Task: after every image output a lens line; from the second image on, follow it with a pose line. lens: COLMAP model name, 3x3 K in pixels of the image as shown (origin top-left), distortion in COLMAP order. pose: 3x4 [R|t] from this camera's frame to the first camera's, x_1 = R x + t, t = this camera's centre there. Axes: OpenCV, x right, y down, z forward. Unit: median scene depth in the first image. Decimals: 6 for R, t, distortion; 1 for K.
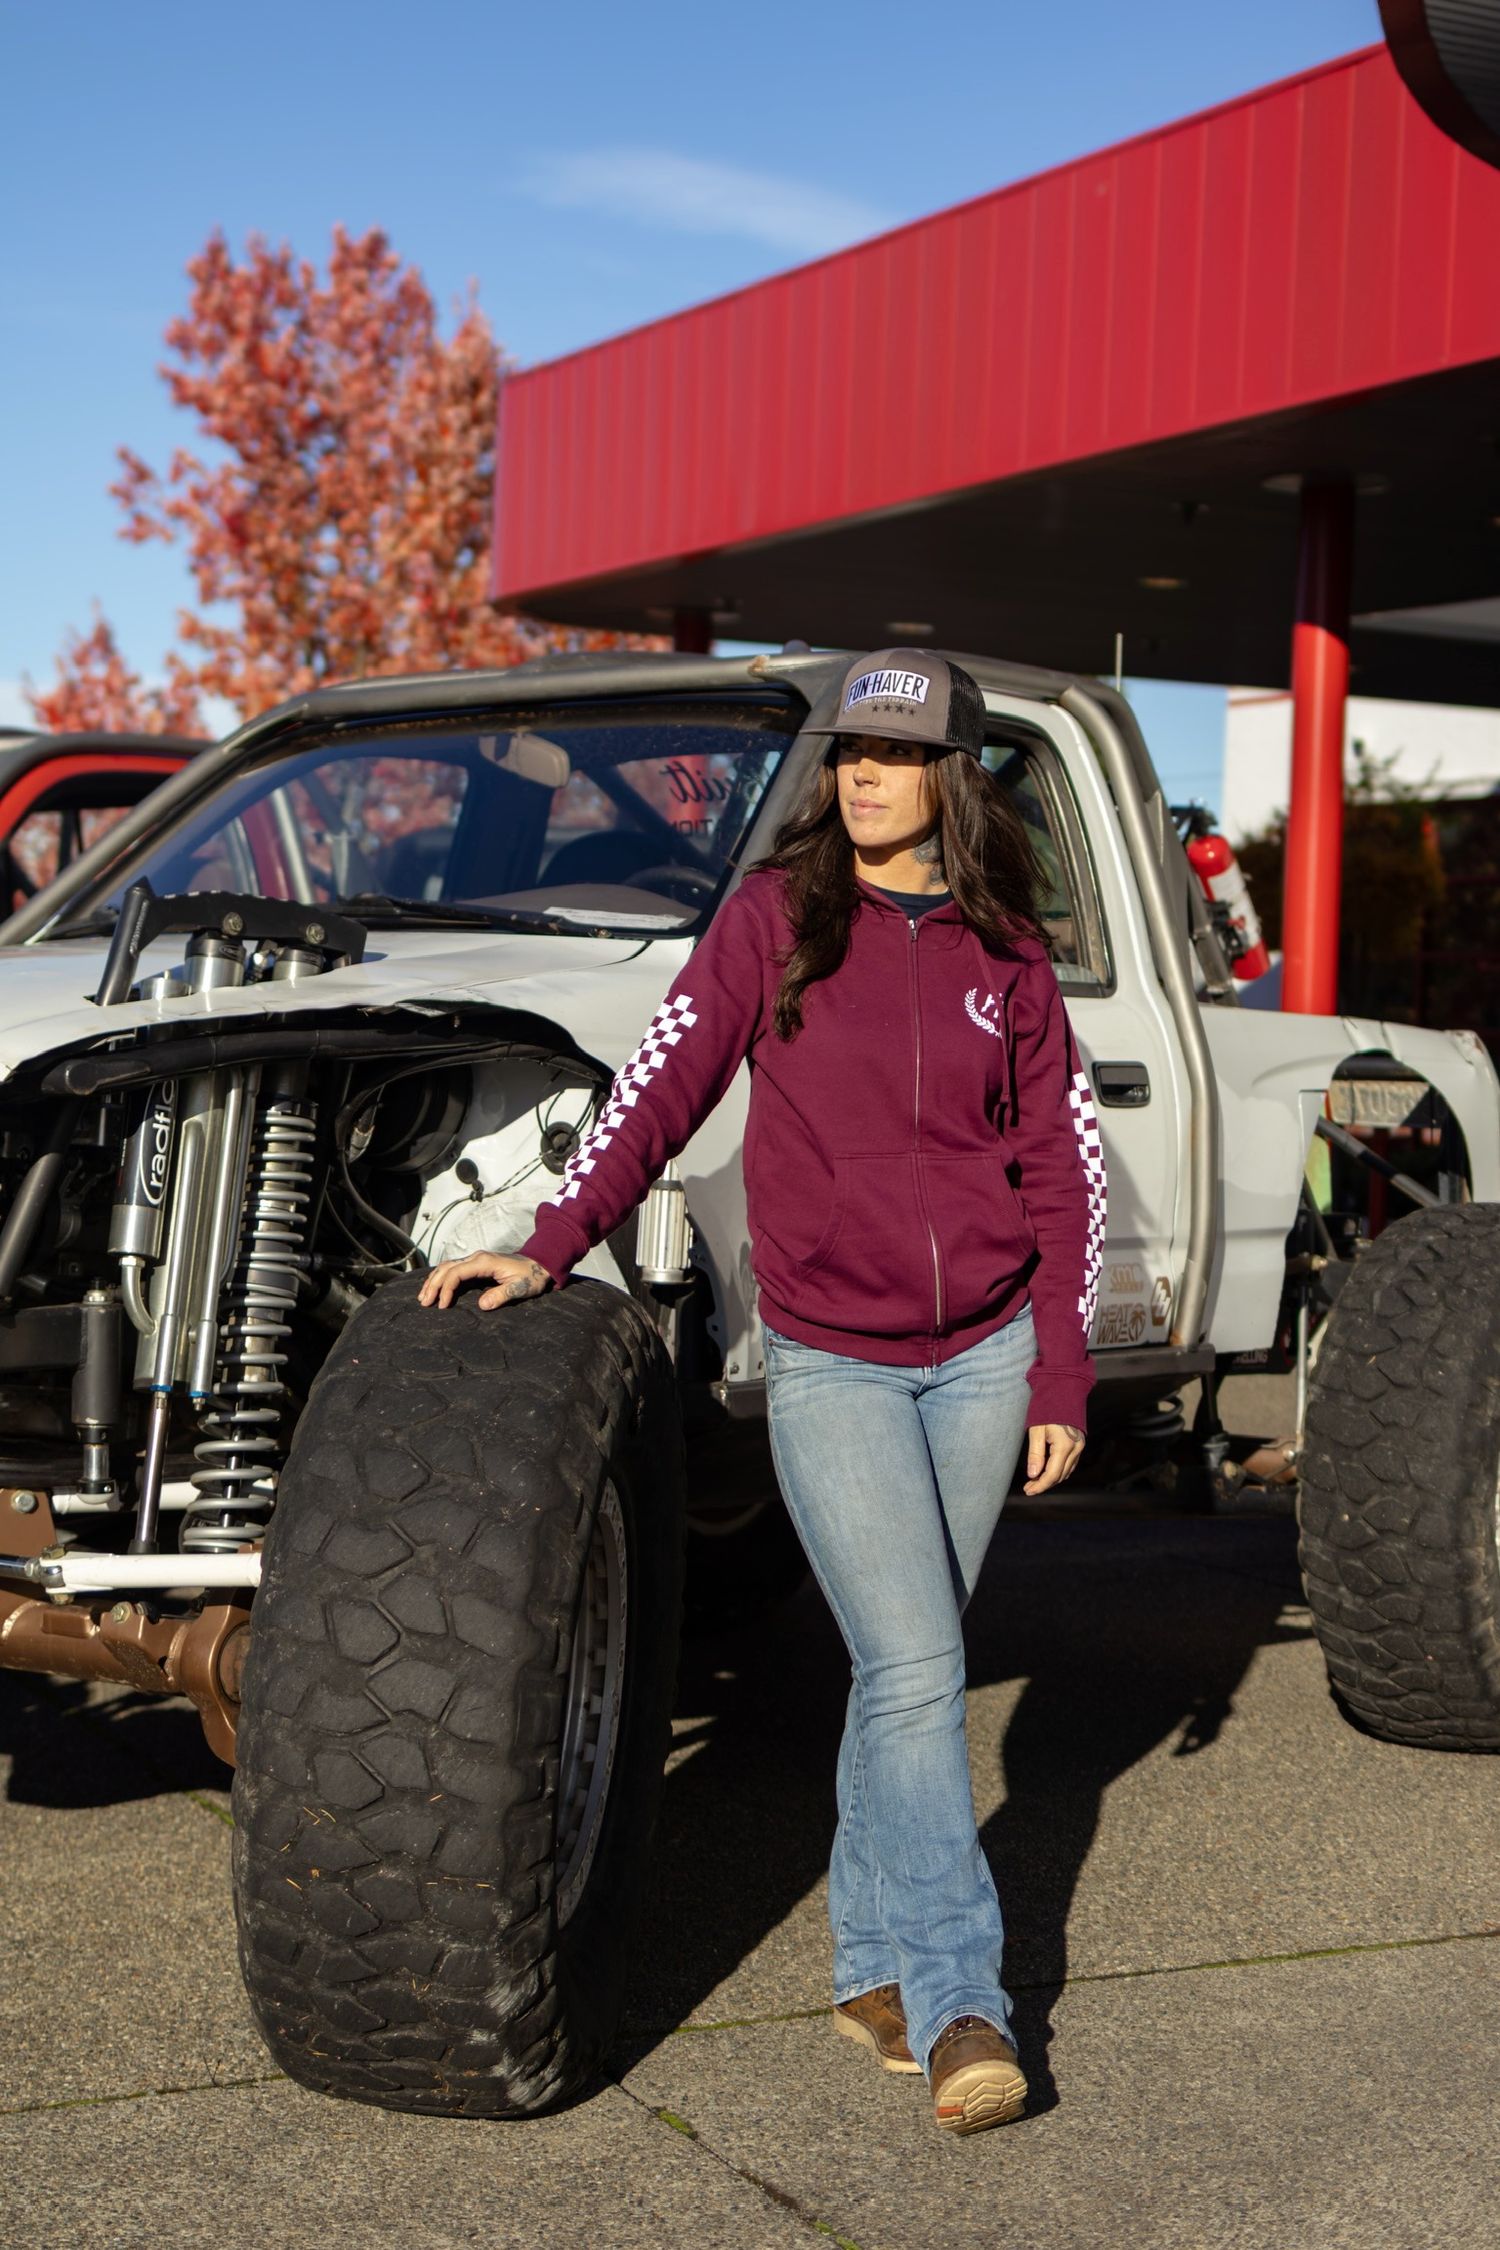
lens RADIAL K [[3660.1, 0, 745.8], [0, 3660.1, 1127.0], [0, 0, 1]] dist [0.021442, 0.000000]
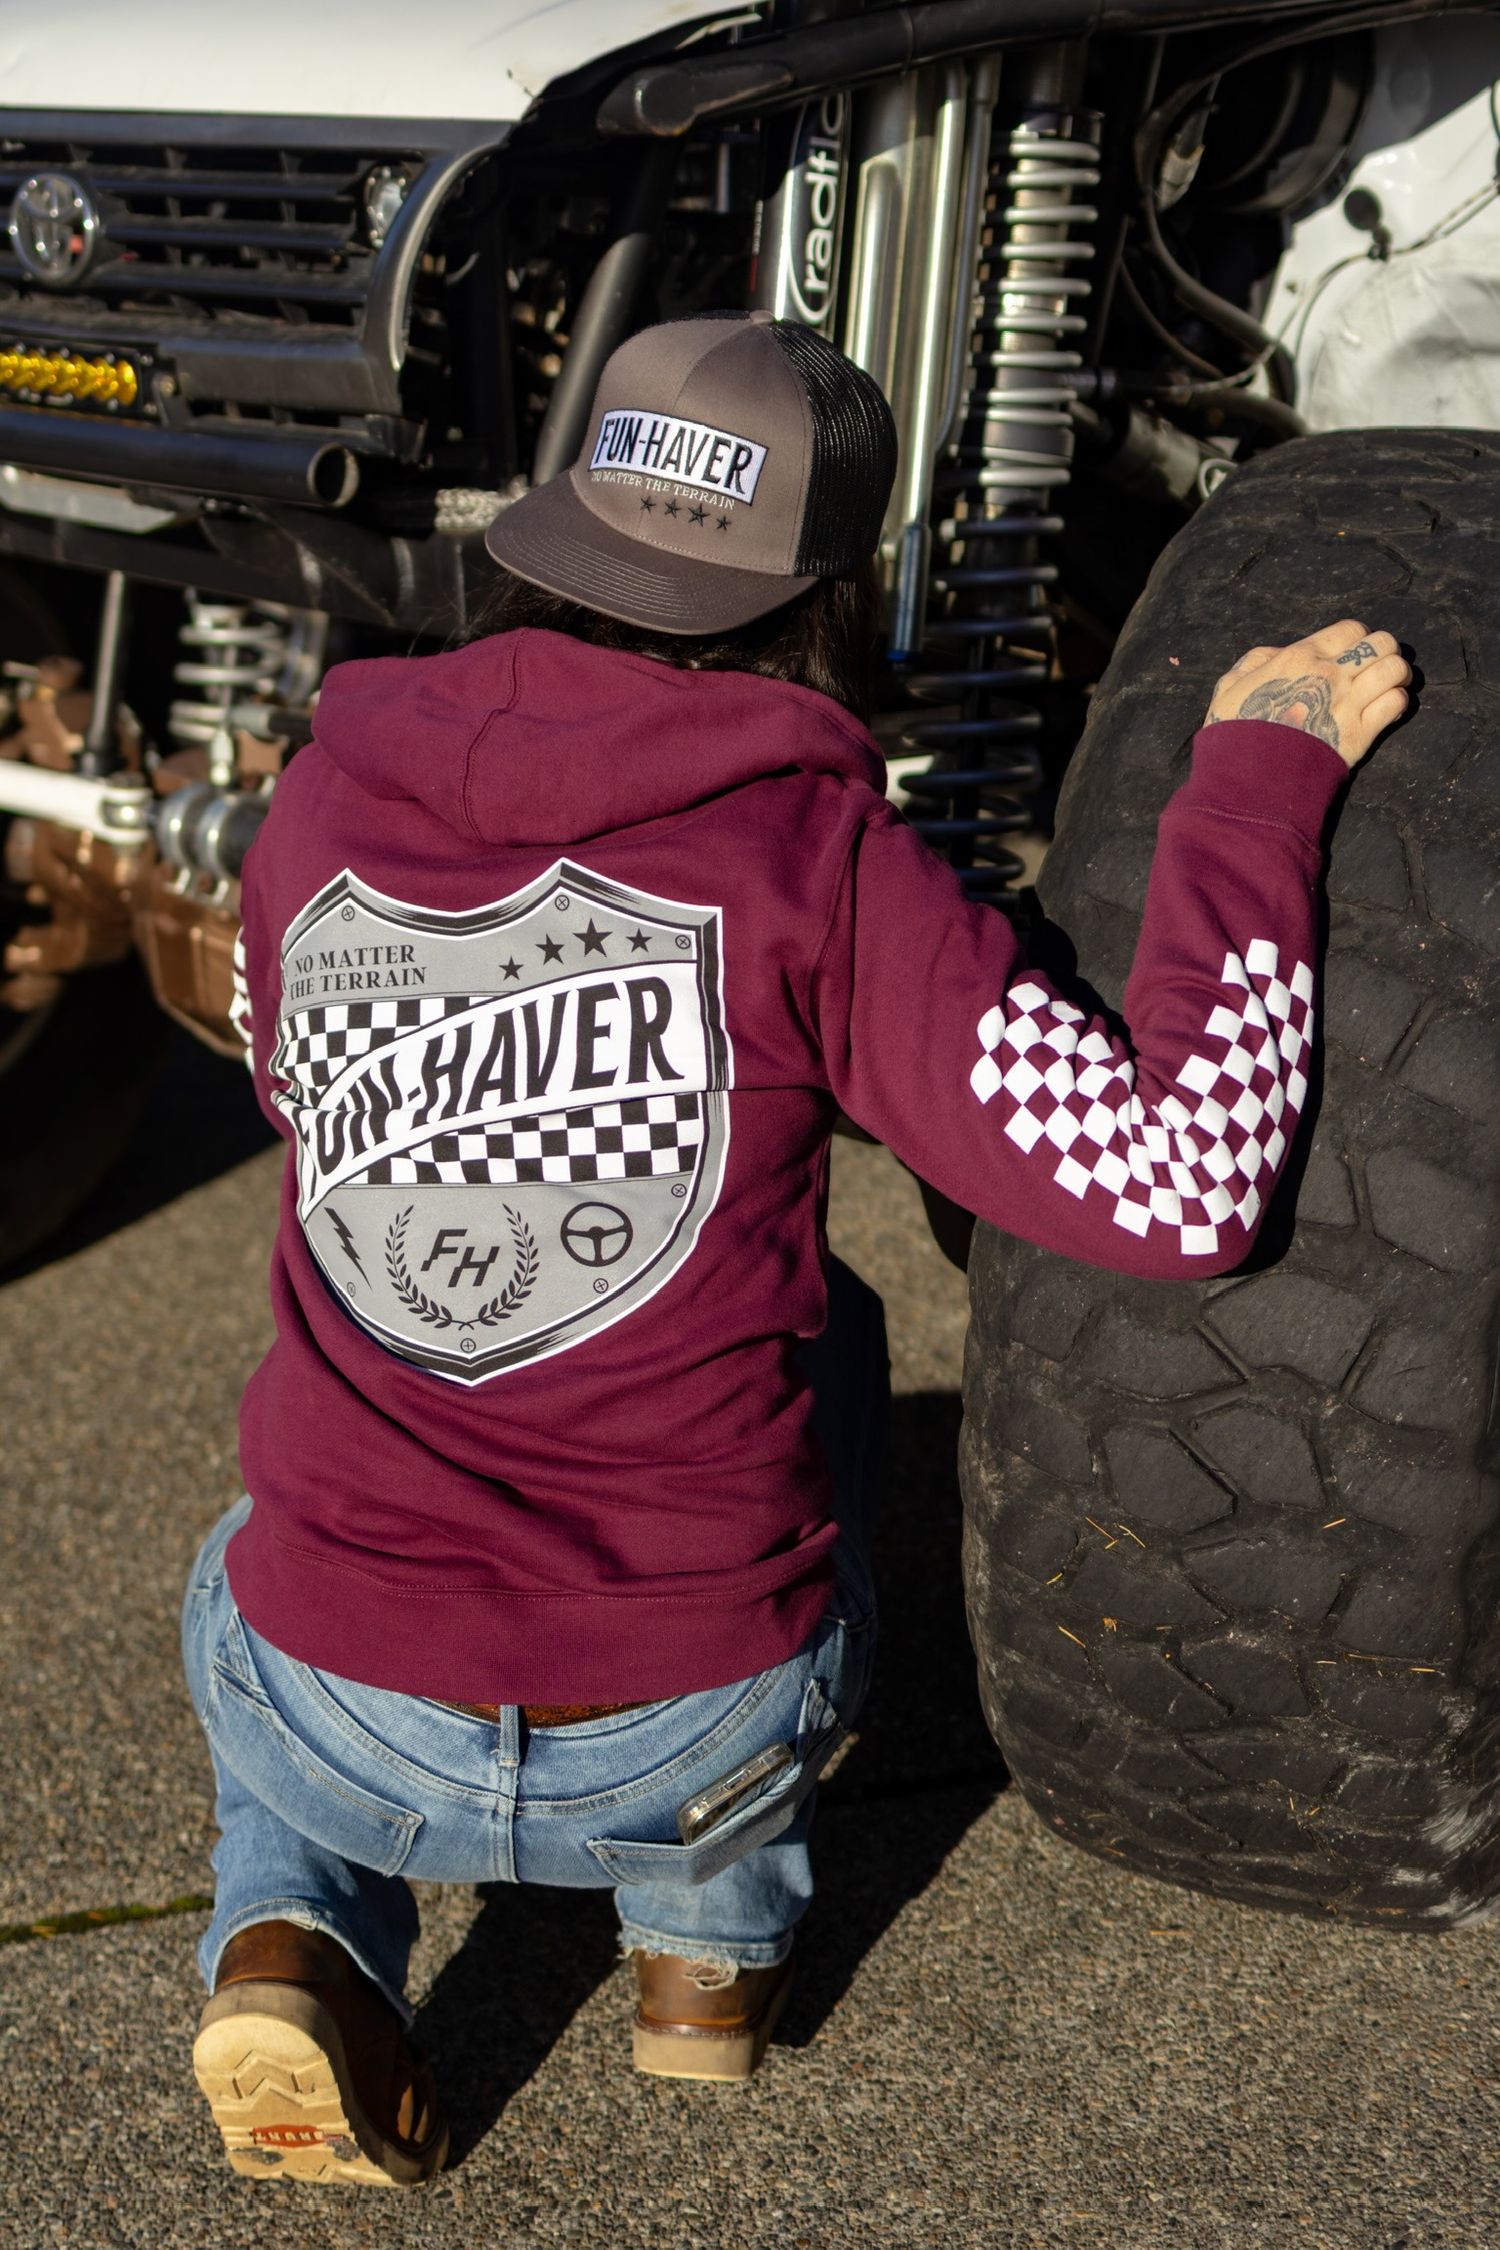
lens RADIAL K [[3660.1, 0, 745.6], [0, 3660.1, 1112.3], [0, 0, 1]] dist [0.021442, 0.000000]
pose [[0.975669, 0.021716, -0.218172, -0.046379], [0.043552, 0.956057, 0.289927, -0.026780], [0.214881, -0.292374, 0.931849, 0.439022]]
